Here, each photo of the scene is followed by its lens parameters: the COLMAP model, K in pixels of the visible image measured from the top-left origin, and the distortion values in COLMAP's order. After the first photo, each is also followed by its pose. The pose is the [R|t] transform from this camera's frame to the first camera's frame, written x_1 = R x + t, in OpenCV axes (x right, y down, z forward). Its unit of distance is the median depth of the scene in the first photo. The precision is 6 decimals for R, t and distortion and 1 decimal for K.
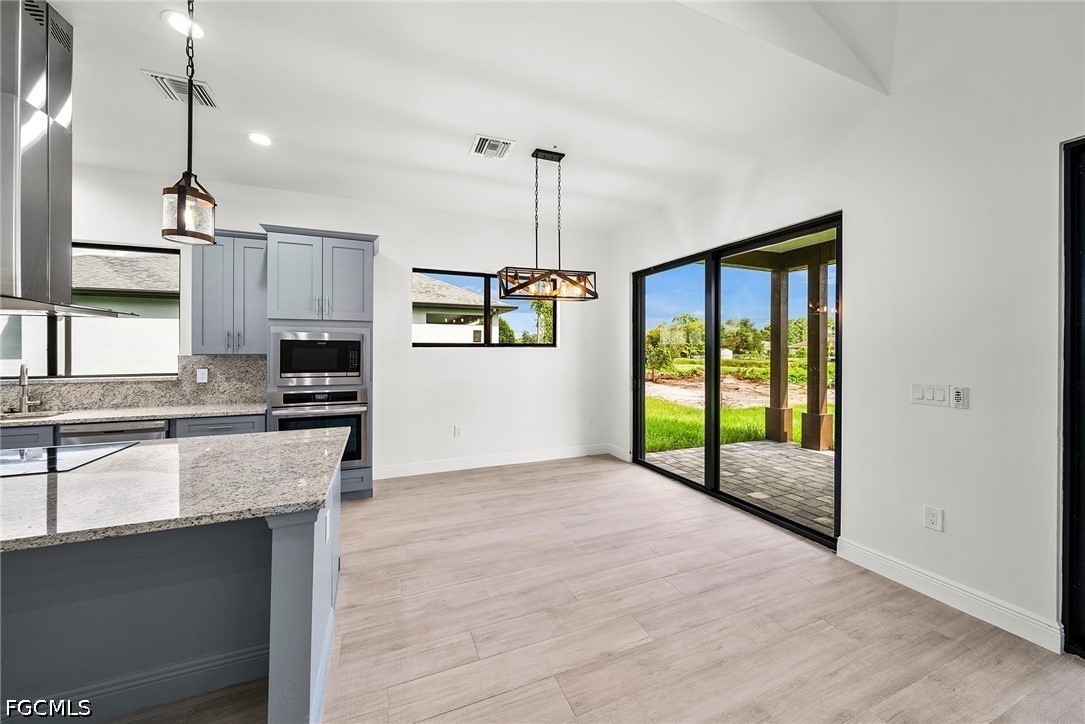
lens RADIAL K [[373.5, 0, 540.5], [0, 373.5, 358.2], [0, 0, 1]] dist [-0.001349, 0.000010]
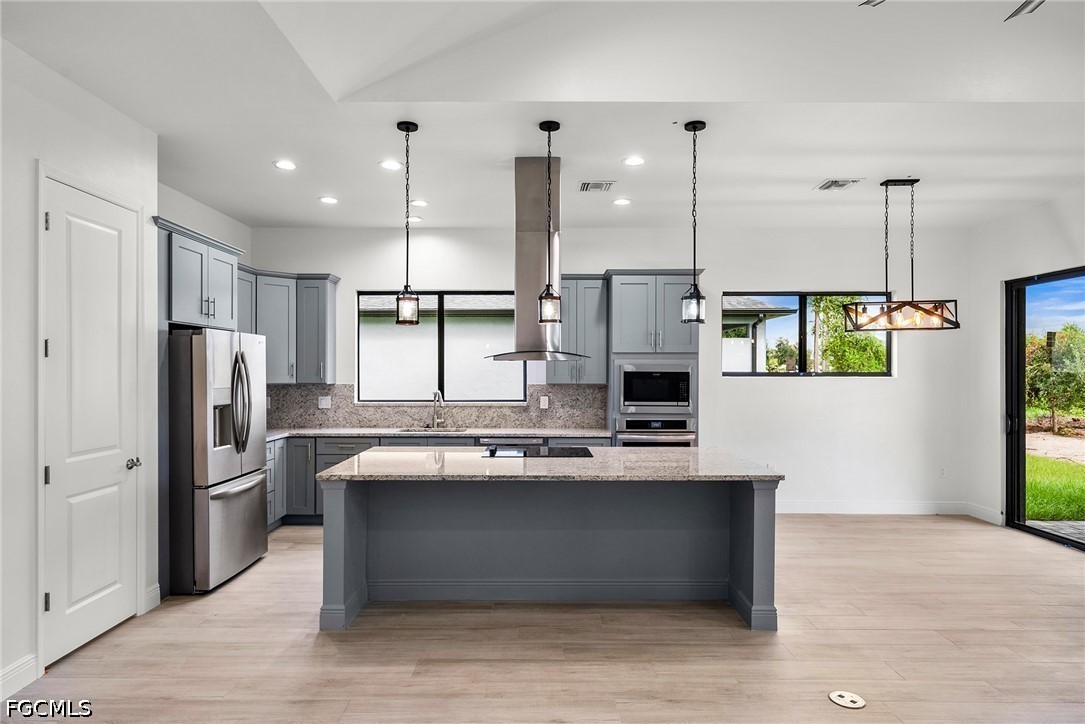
lens RADIAL K [[638.8, 0, 541.9], [0, 638.8, 374.8], [0, 0, 1]] dist [0.015559, -0.000510]
pose [[0.927071, 0.003755, -0.374866, -0.198188], [-0.008984, 0.999885, -0.012204, -0.013579], [0.374777, 0.014682, 0.926999, -0.825173]]
